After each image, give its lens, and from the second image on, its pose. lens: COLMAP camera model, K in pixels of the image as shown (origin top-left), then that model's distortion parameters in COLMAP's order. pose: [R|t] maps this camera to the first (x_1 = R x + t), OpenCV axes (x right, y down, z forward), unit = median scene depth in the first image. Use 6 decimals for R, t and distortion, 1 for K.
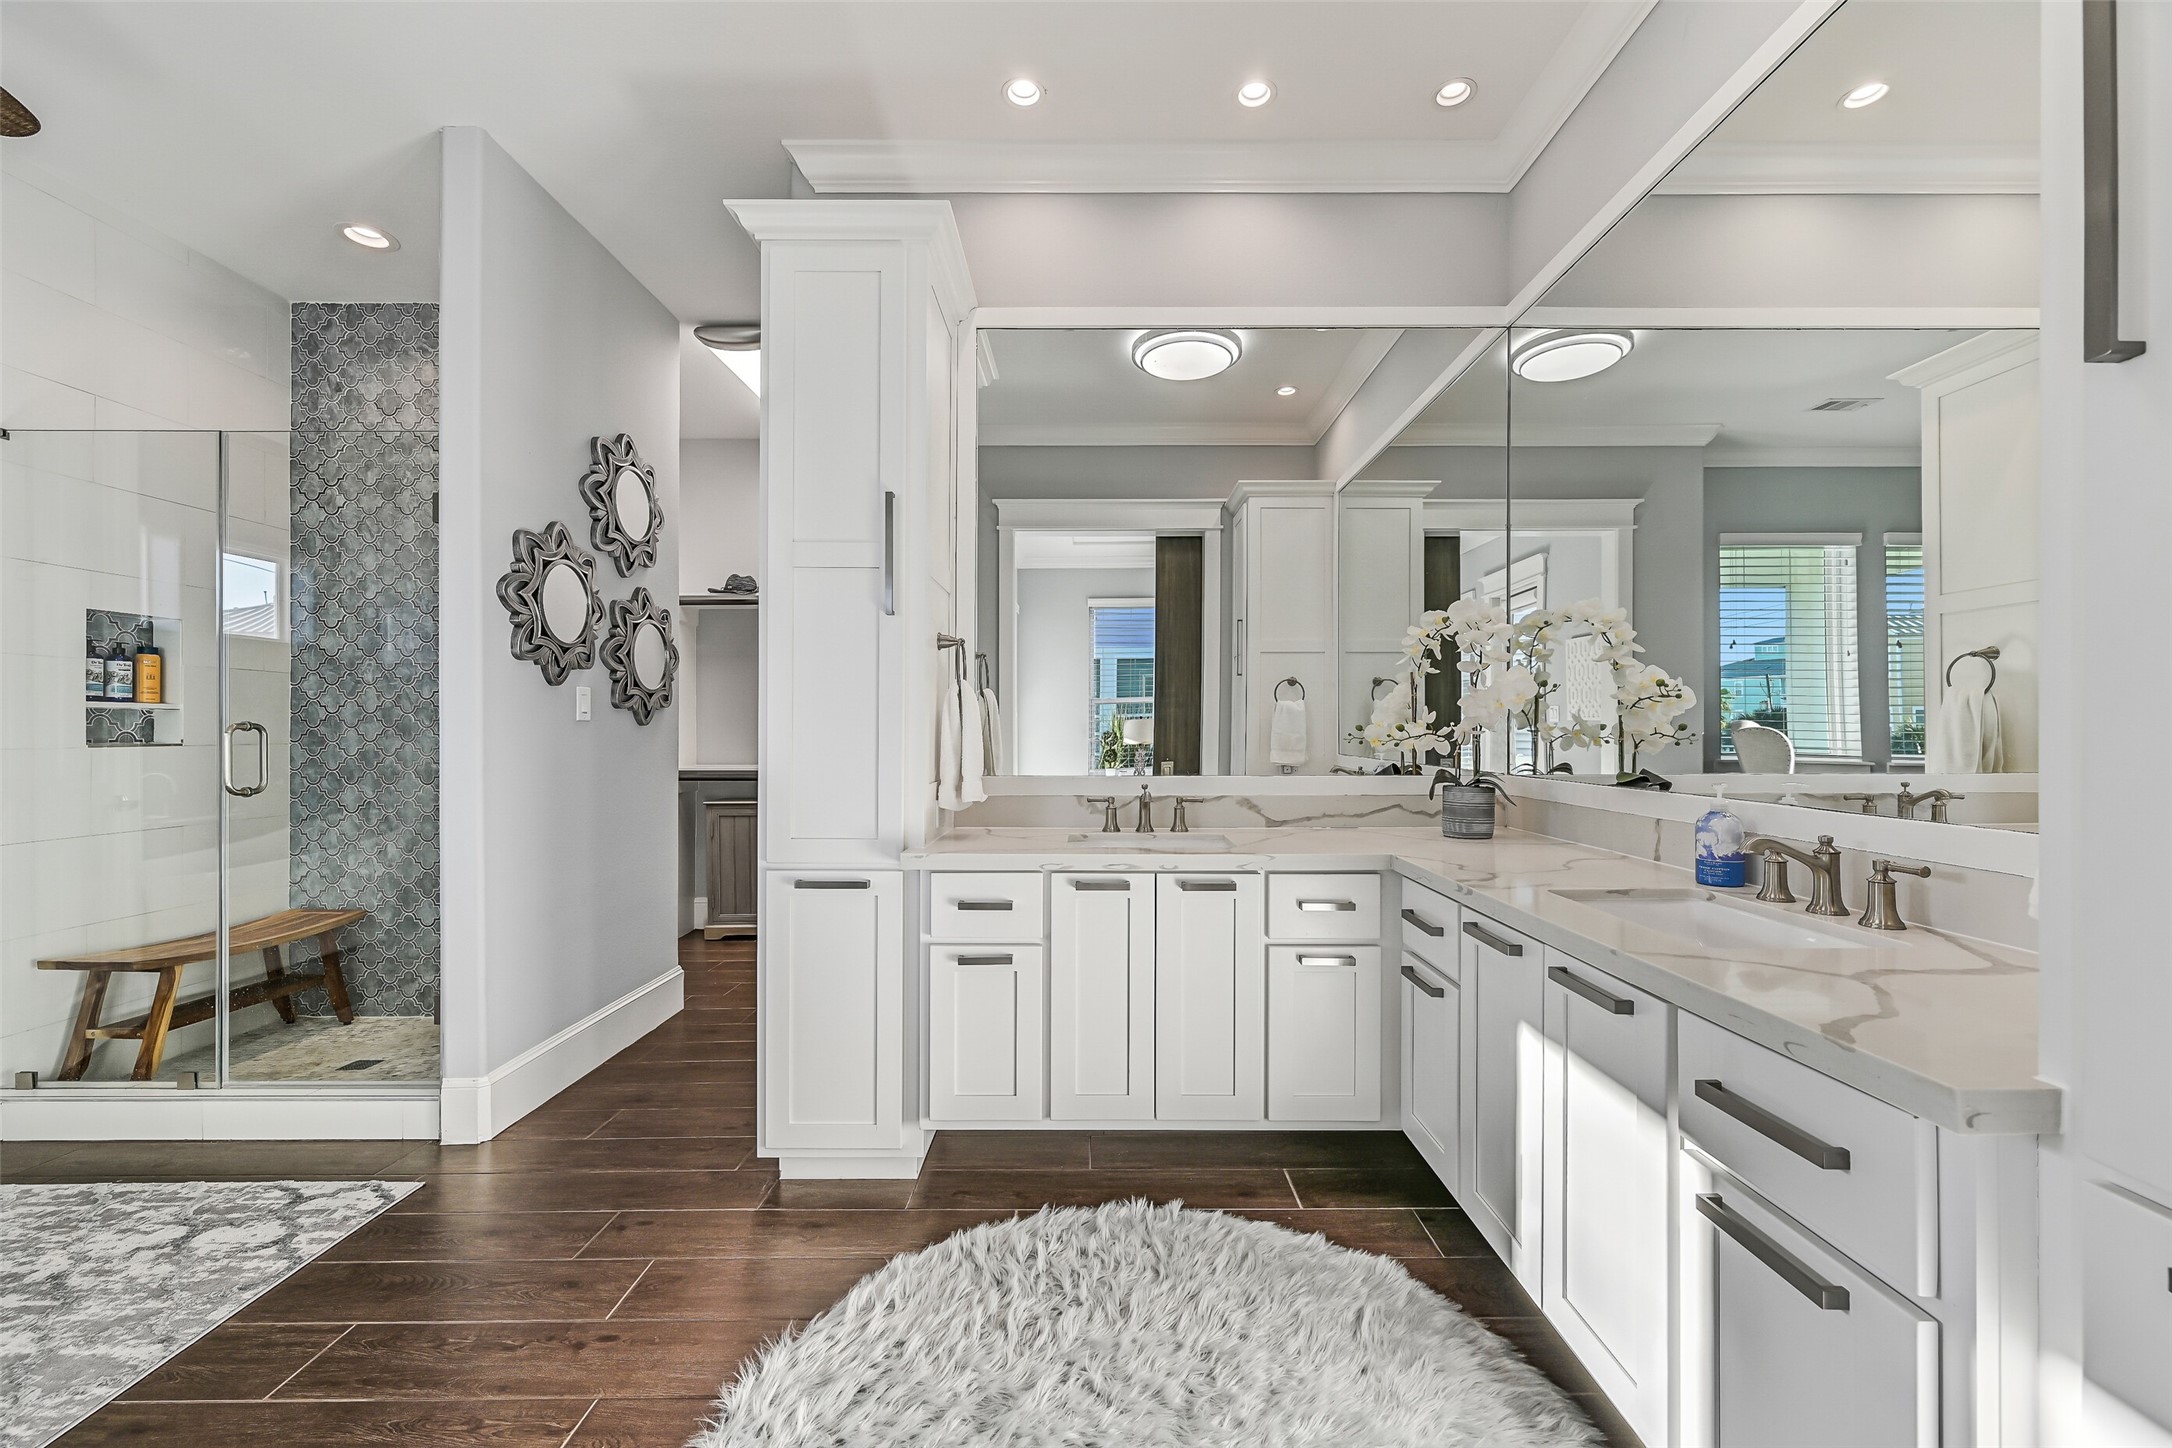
lens RADIAL K [[857.6, 0, 1079.6], [0, 857.6, 729.6], [0, 0, 1]] dist [-0.002657, 0.001335]
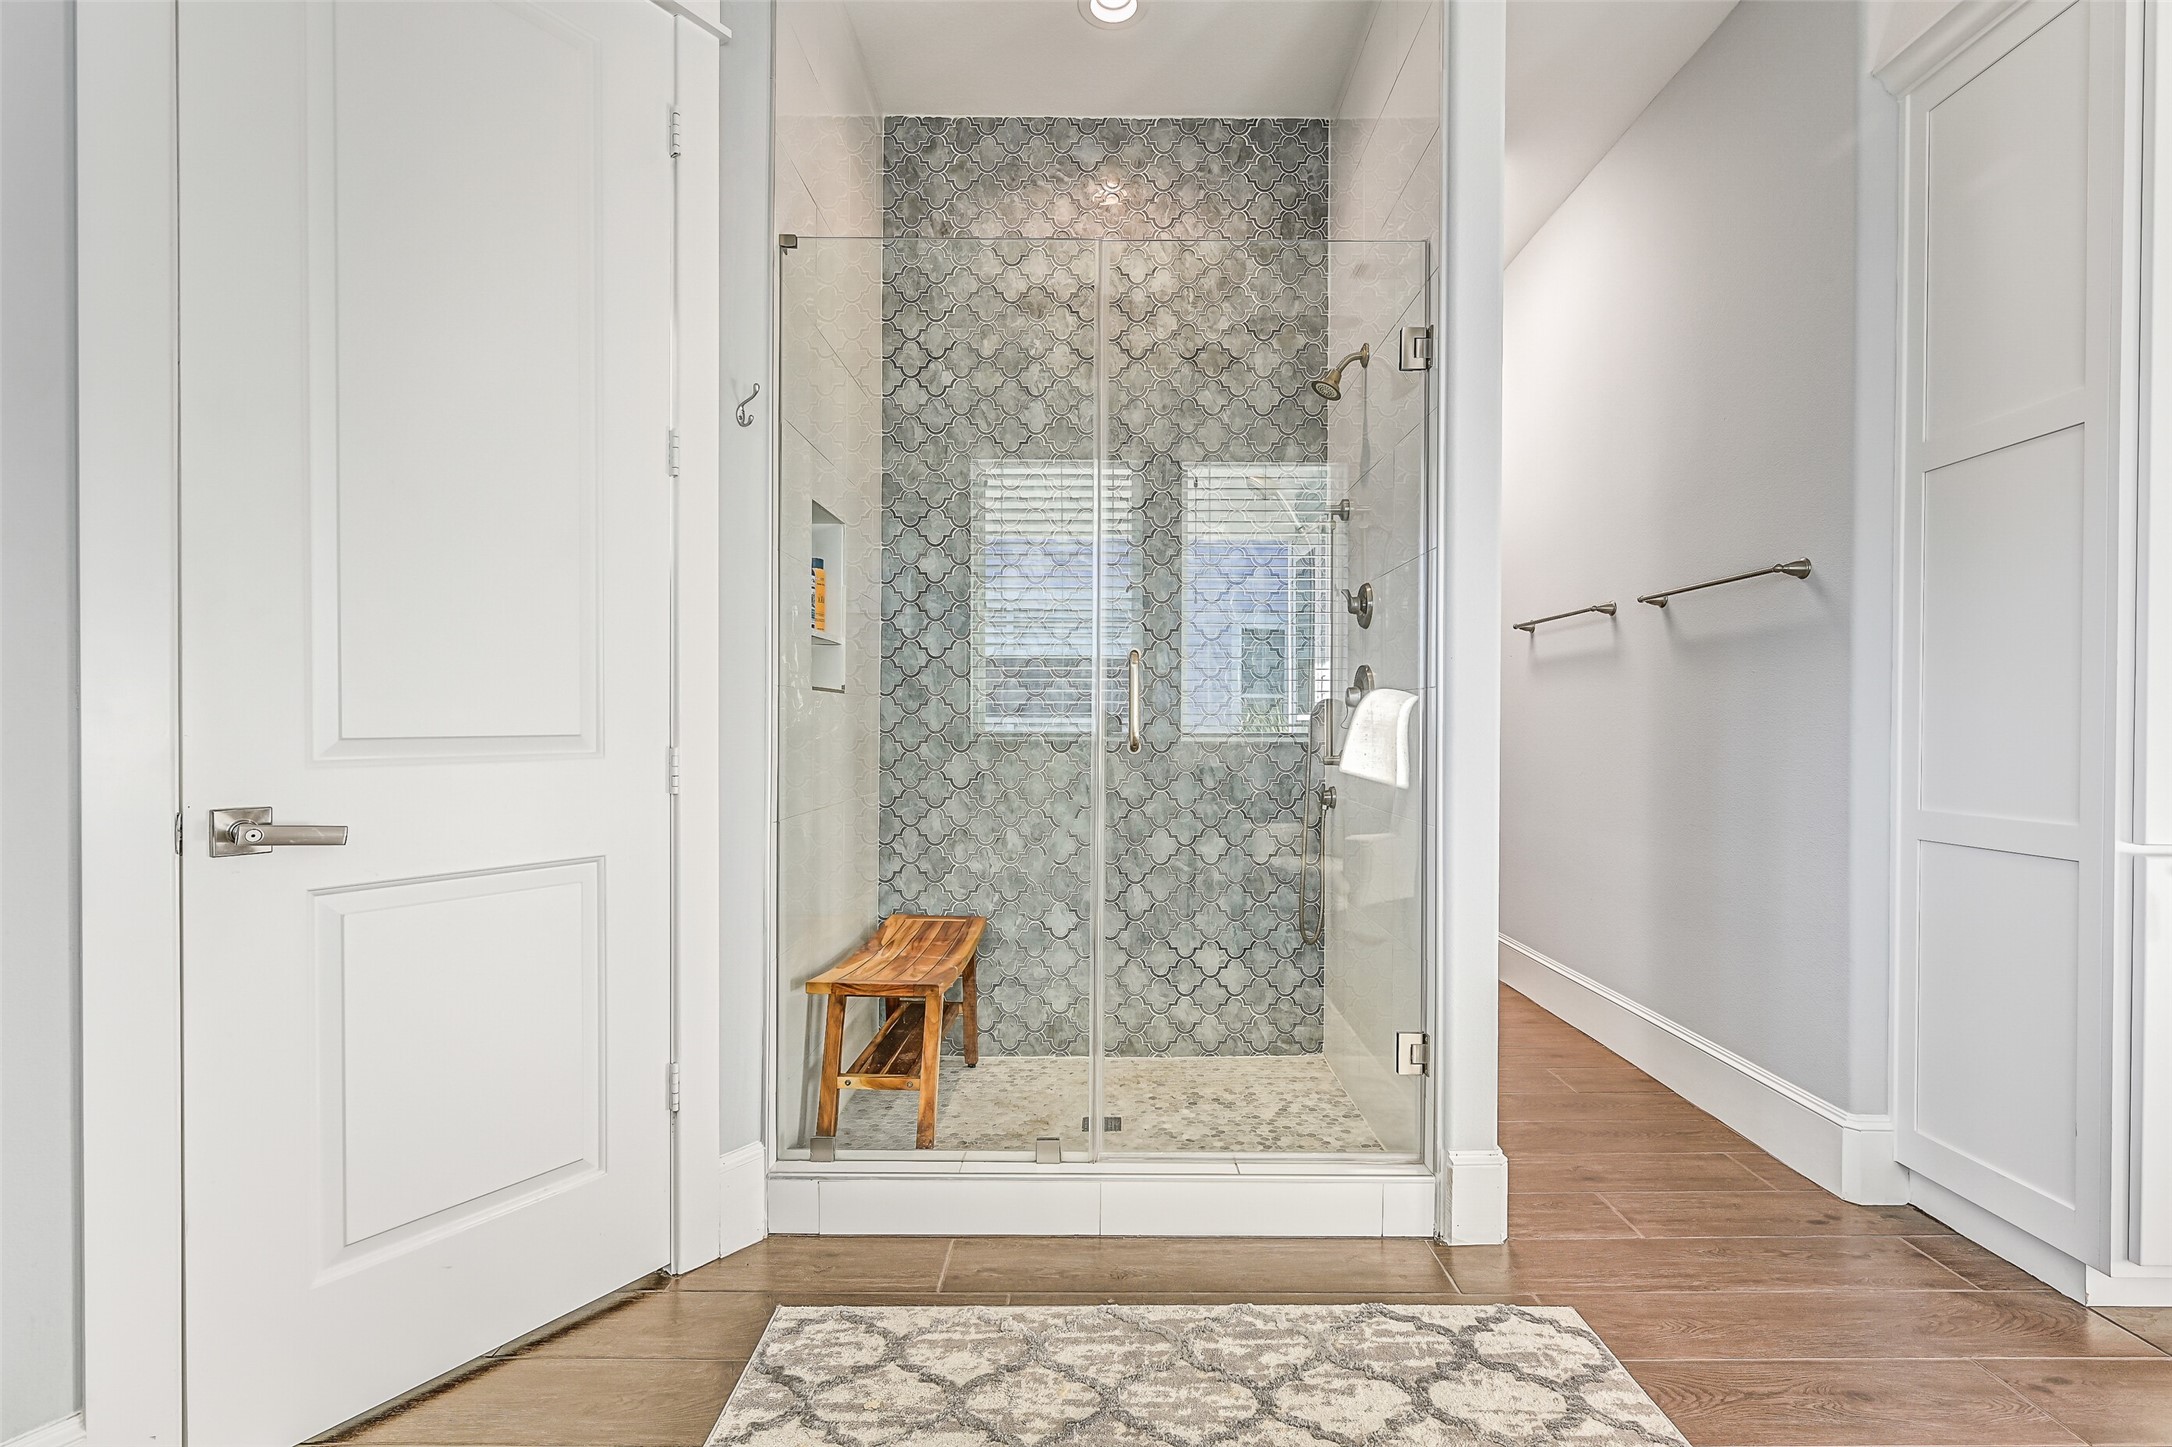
lens RADIAL K [[964.7, 0, 1079.5], [0, 964.7, 727.5], [0, 0, 1]] dist [0.002671, 0.000278]
pose [[0.999992, 0.002870, -0.002801, -0.752997], [-0.002863, 0.999993, 0.002346, 0.041070], [0.002807, -0.002338, 0.999993, 0.145944]]
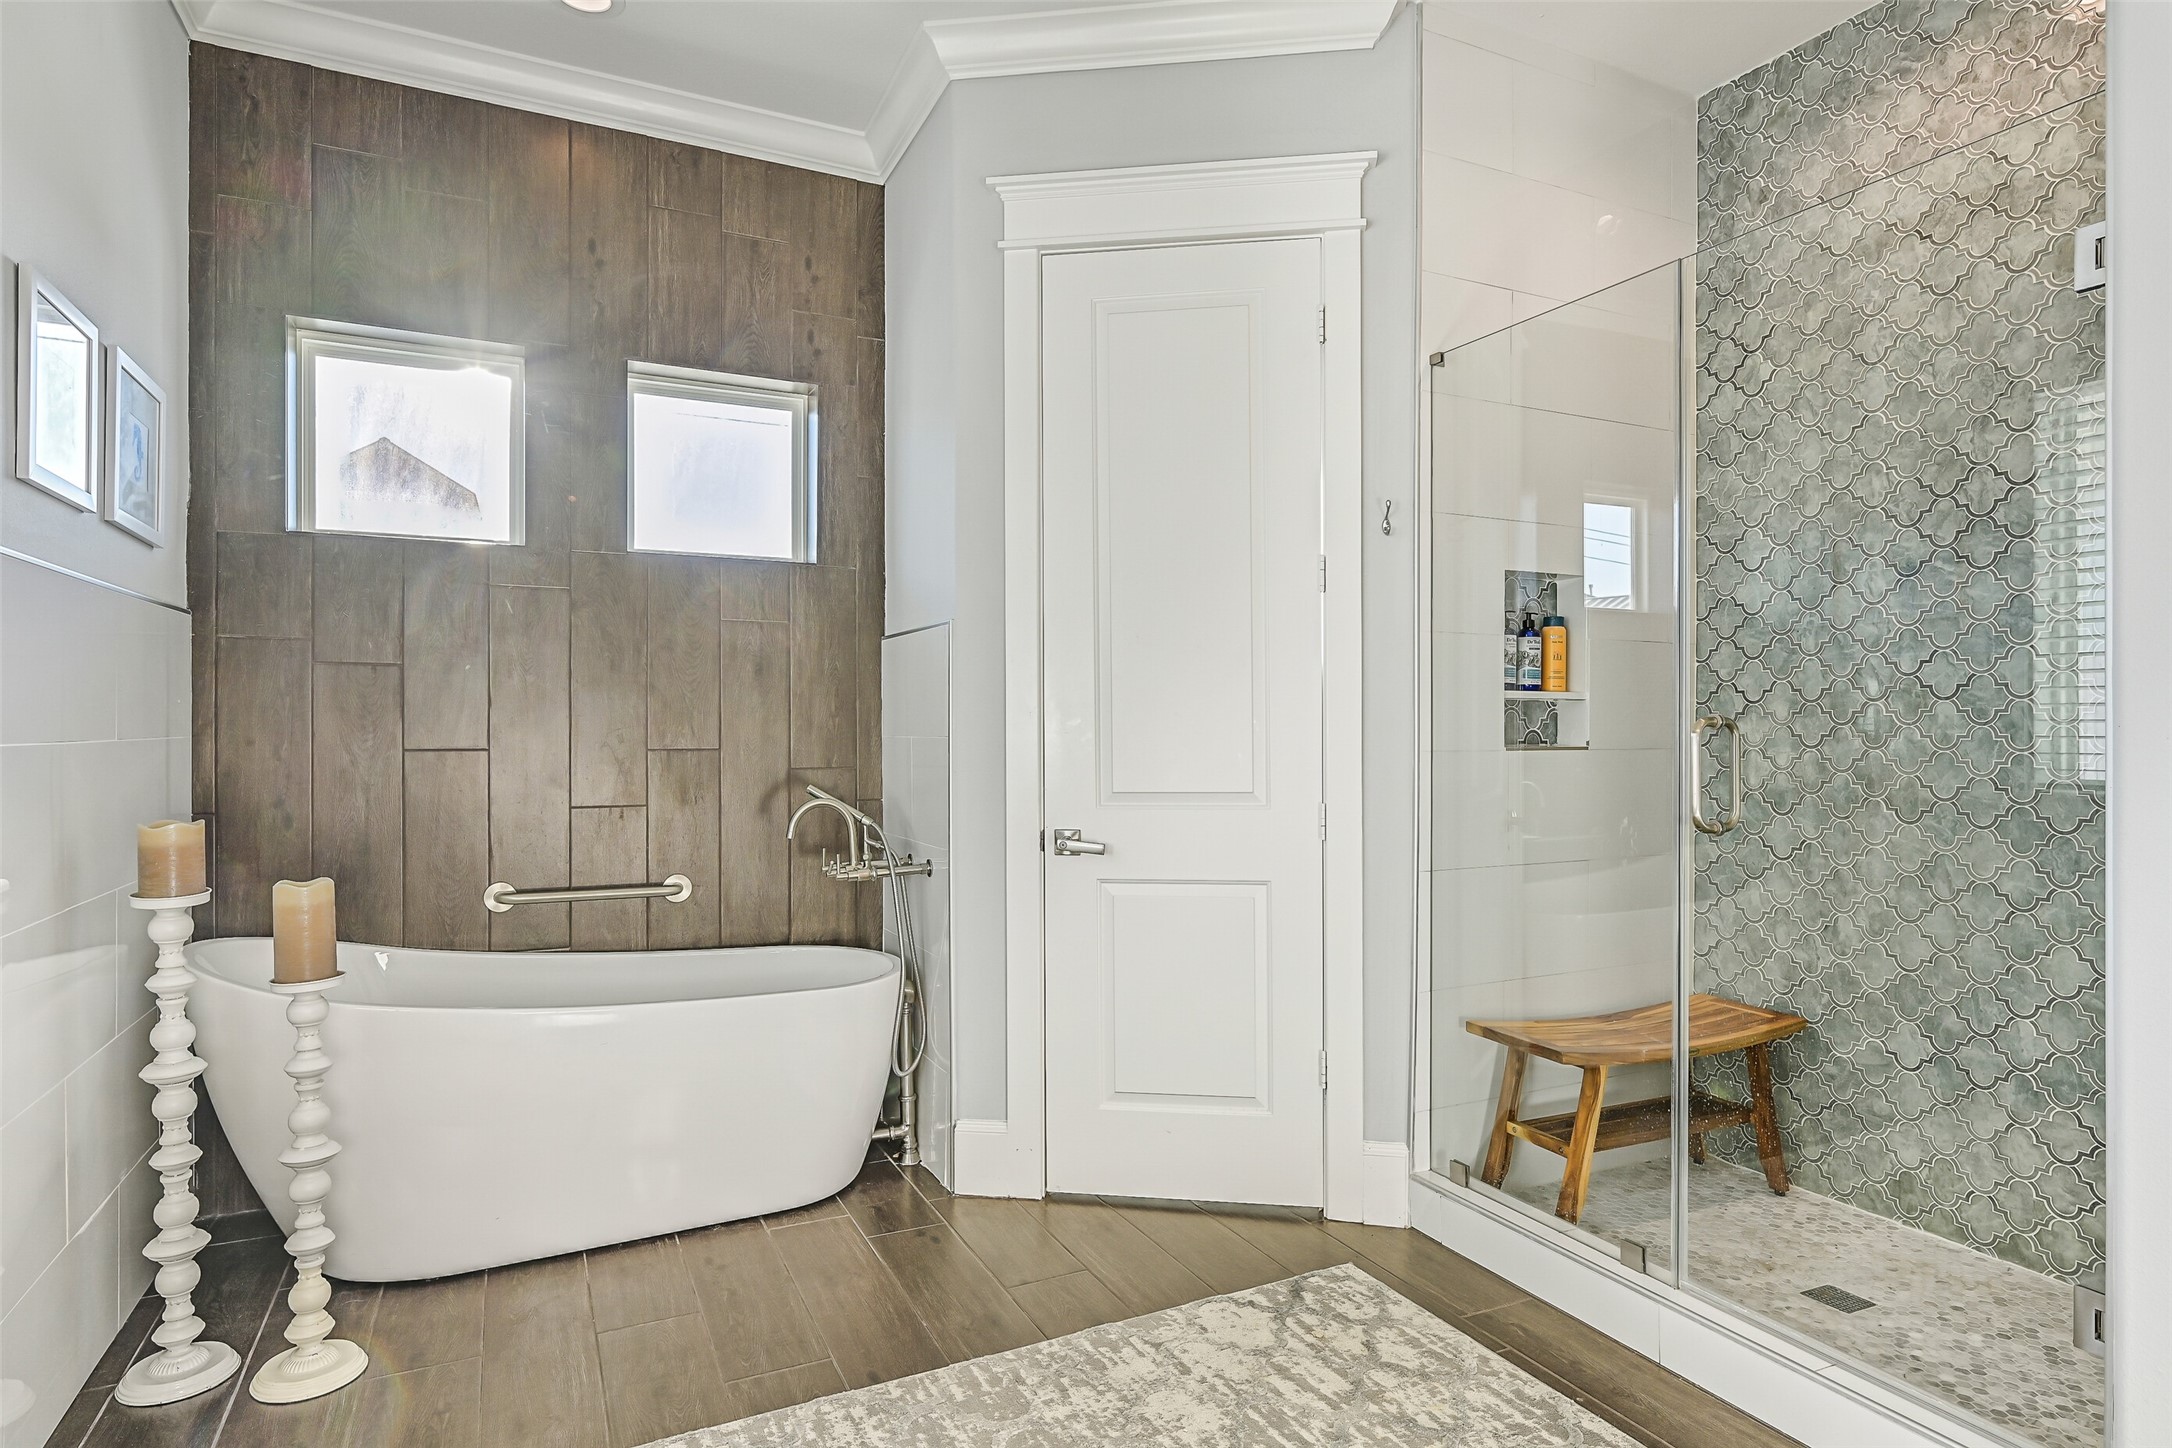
lens RADIAL K [[1180.7, 0, 1121.0], [0, 1180.7, 727.5], [0, 0, 1]] dist [-0.003430, 0.002278]
pose [[0.462631, 0.000569, -0.886551, -0.307791], [-0.001346, 0.999999, -0.000060, 0.000564], [0.886550, 0.001221, 0.462632, 0.166214]]
